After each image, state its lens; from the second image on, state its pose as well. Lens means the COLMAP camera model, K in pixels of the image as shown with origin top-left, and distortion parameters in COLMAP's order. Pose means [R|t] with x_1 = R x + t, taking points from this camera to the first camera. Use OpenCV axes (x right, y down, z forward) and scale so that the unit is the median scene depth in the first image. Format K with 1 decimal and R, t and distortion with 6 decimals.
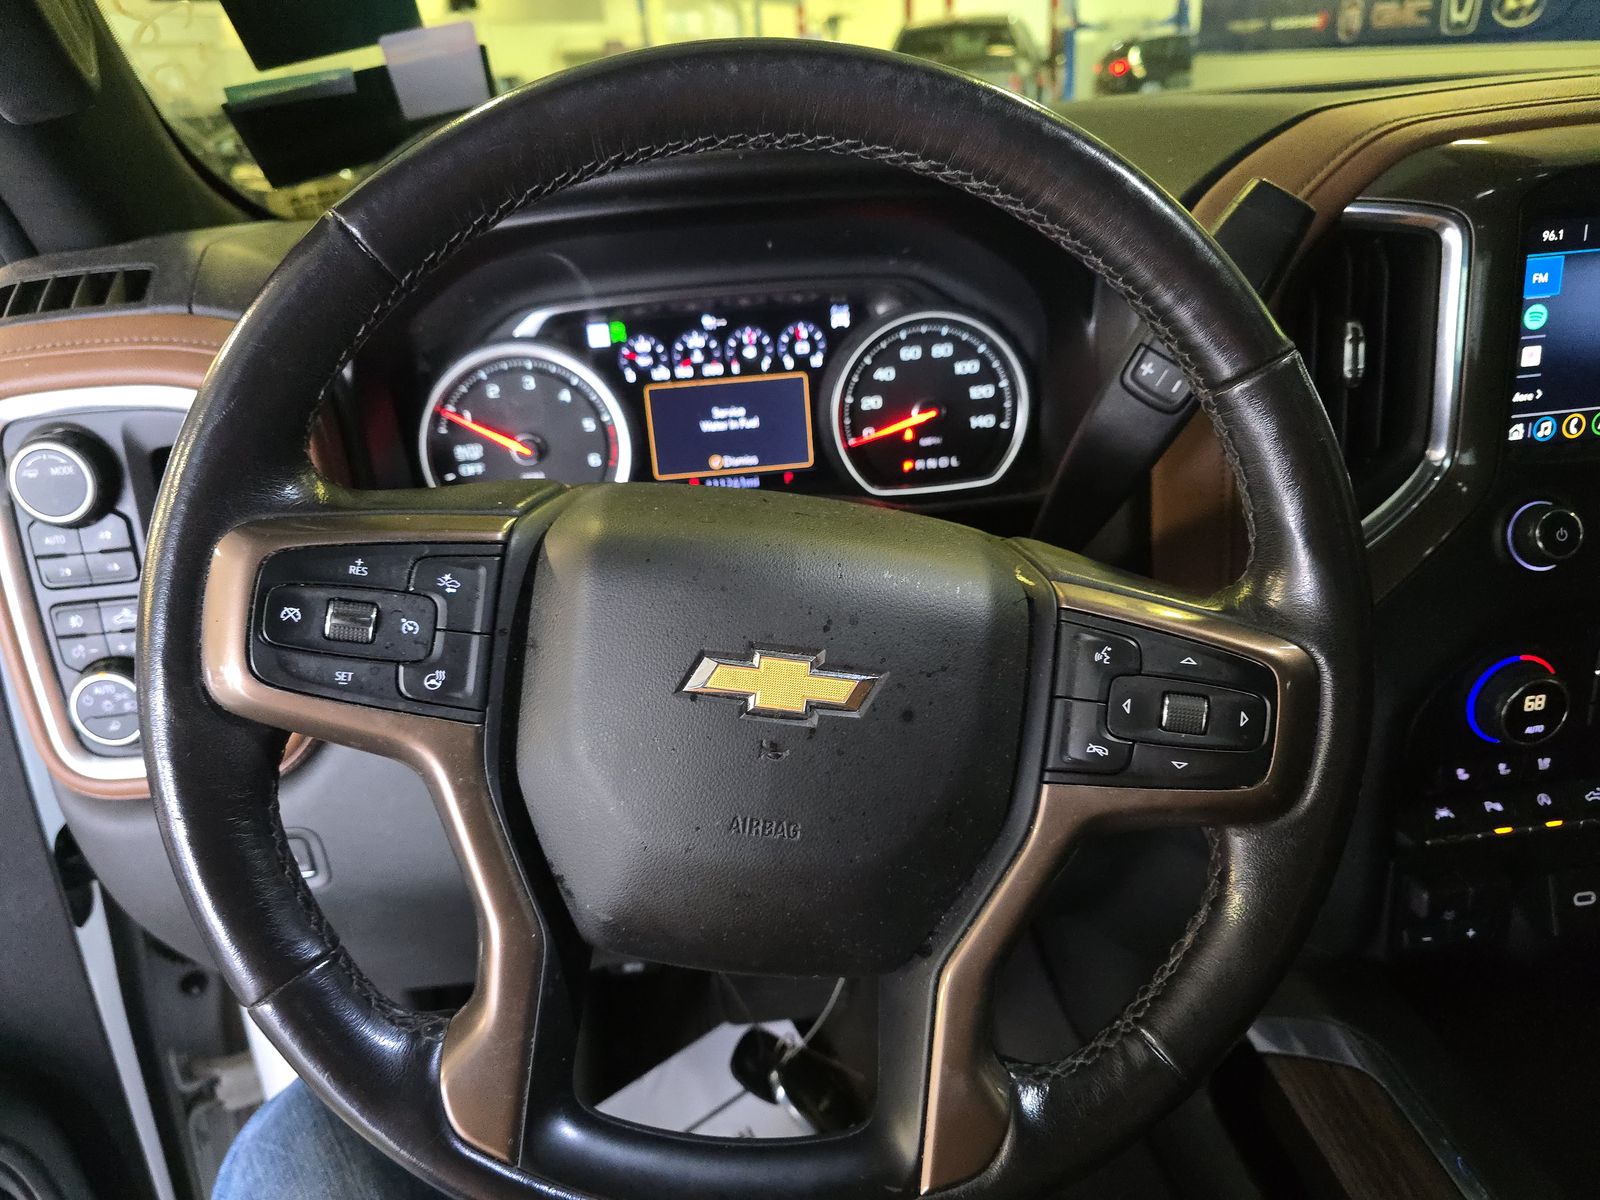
lens RADIAL K [[1109.3, 0, 800.0], [0, 1109.3, 600.0], [0, 0, 1]] dist [0.047821, -0.063815]
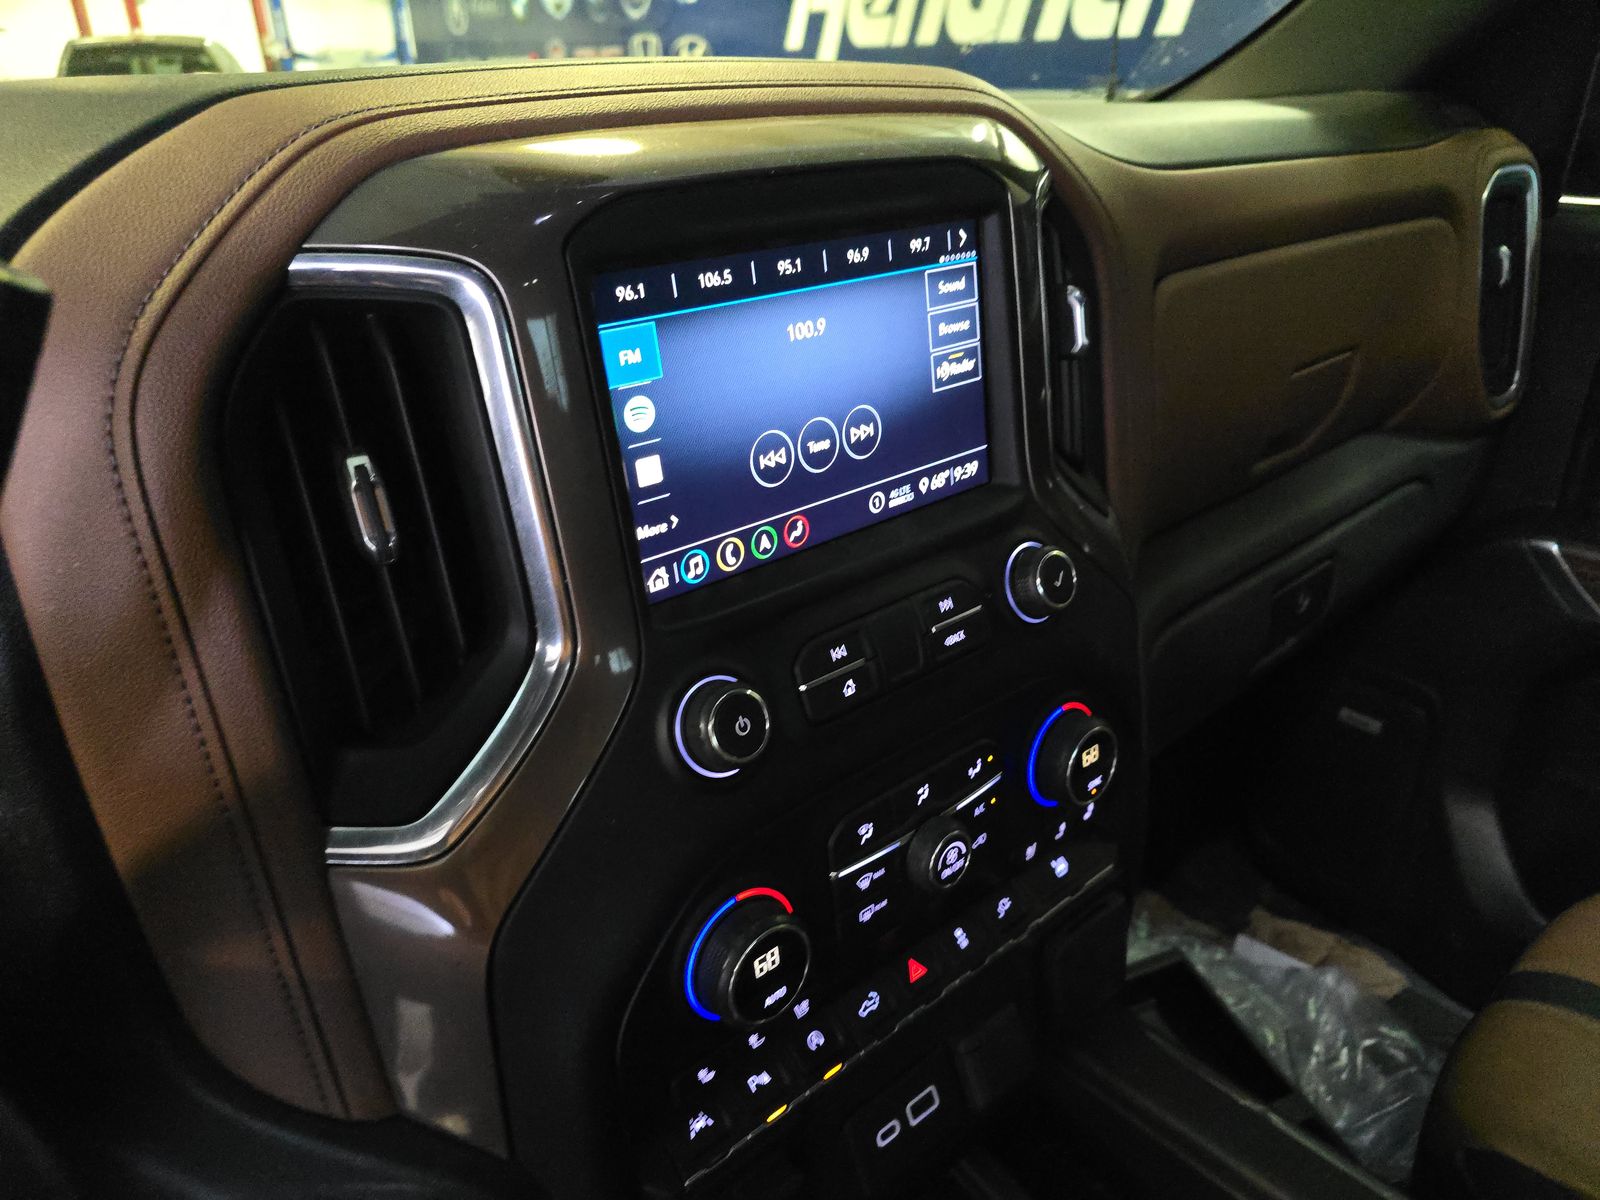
lens RADIAL K [[1078.1, 0, 800.0], [0, 1078.1, 600.0], [0, 0, 1]] dist [0.045301, -0.034004]
pose [[0.825535, -0.207699, 0.524740, 0.363333], [0.217577, 0.975067, 0.043646, -0.147471], [-0.520722, 0.078140, 0.850143, 0.397576]]
